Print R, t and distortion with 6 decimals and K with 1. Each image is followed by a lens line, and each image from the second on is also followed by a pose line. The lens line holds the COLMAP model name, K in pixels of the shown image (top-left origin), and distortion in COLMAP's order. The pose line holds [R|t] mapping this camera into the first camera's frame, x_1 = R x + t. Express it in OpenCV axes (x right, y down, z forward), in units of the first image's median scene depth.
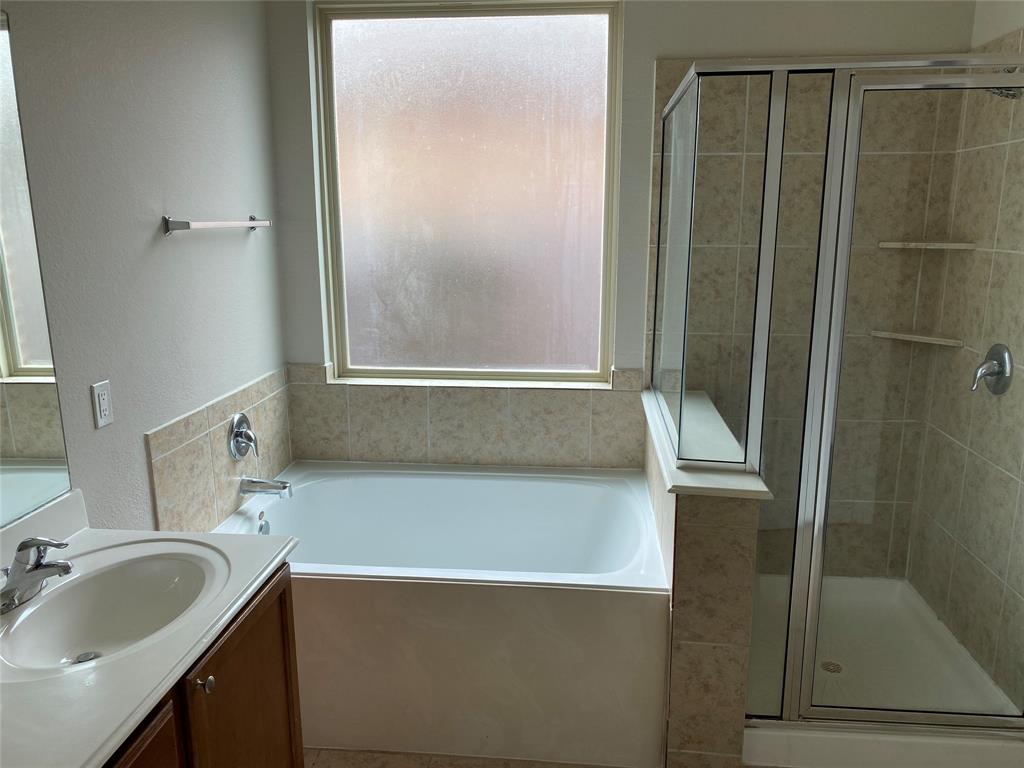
lens RADIAL K [[779.0, 0, 512.8], [0, 779.0, 390.9], [0, 0, 1]] dist [-0.000755, -0.007968]
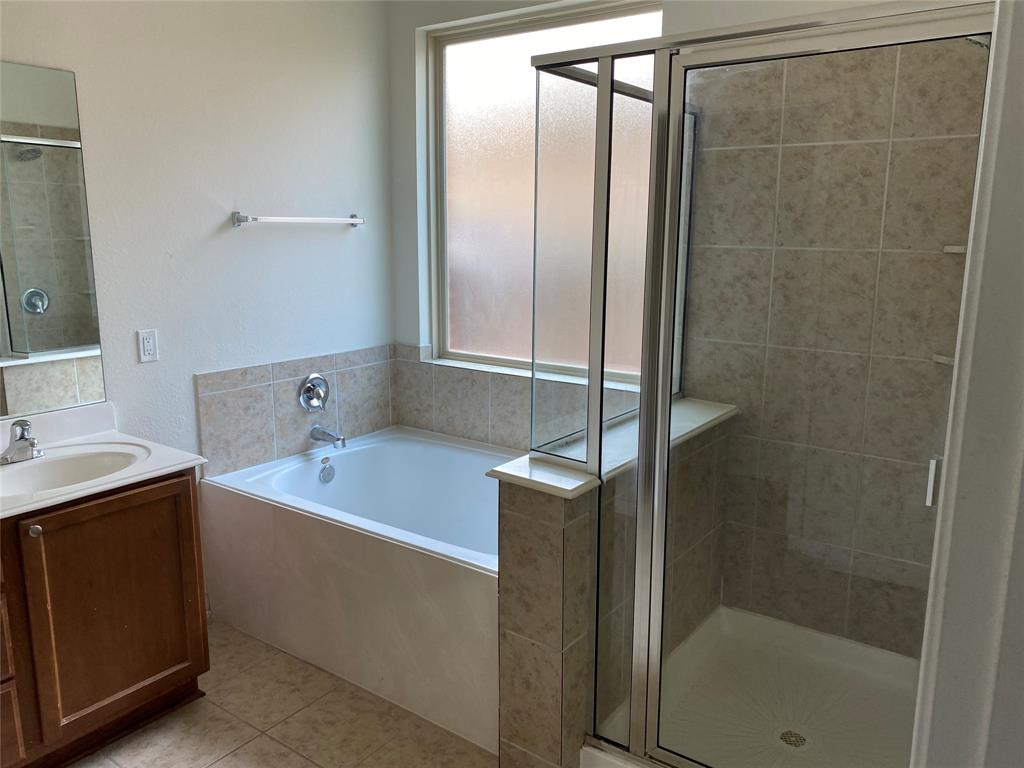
lens RADIAL K [[779.0, 0, 515.3], [0, 779.0, 377.3], [0, 0, 1]] dist [-0.000755, -0.007968]
pose [[0.865788, 0.101132, -0.490086, 0.496691], [-0.117145, 0.993113, -0.002014, -0.000325], [0.486507, 0.059155, 0.871672, 0.081295]]
